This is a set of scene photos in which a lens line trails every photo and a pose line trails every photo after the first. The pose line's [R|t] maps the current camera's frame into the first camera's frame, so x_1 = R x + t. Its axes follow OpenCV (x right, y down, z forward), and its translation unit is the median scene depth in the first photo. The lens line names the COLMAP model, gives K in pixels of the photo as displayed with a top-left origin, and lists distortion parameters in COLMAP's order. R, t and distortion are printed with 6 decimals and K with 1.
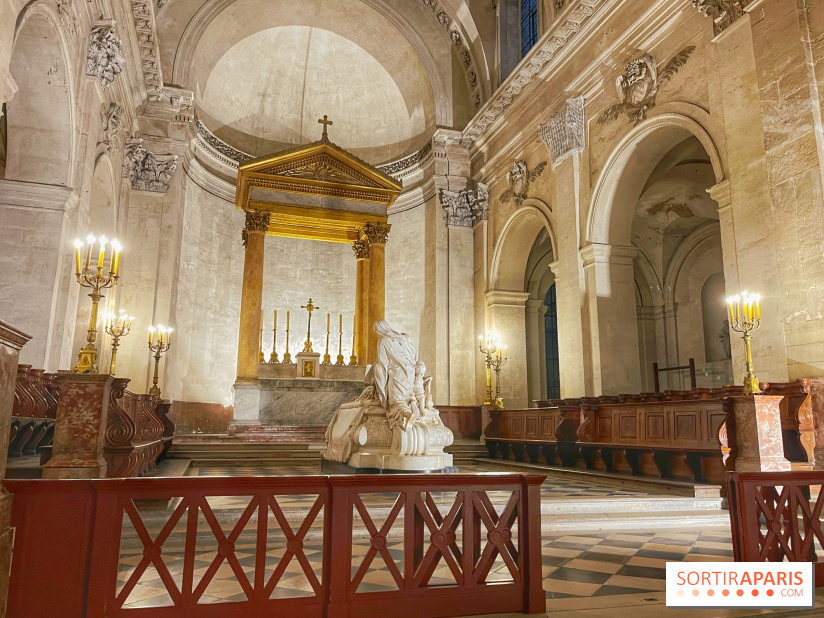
lens RADIAL K [[618.9, 0, 412.0], [0, 618.9, 309.0], [0, 0, 1]] dist [0.065180, -0.082697]
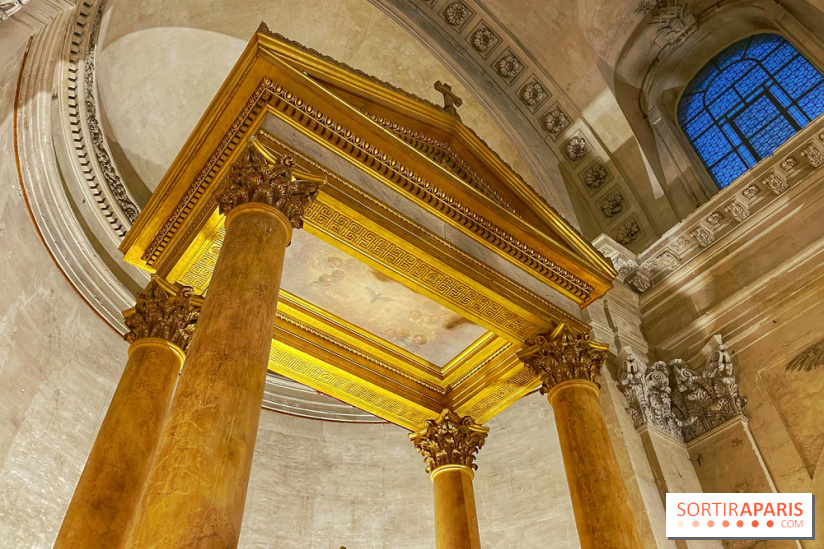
lens RADIAL K [[683.9, 0, 412.0], [0, 683.9, 274.5], [0, 0, 1]] dist [0.064824, -0.084554]
pose [[0.931693, 0.242468, 0.270477, -0.232011], [-0.029027, 0.791925, -0.609929, 0.067962], [-0.362086, 0.560415, 0.744868, 0.661967]]
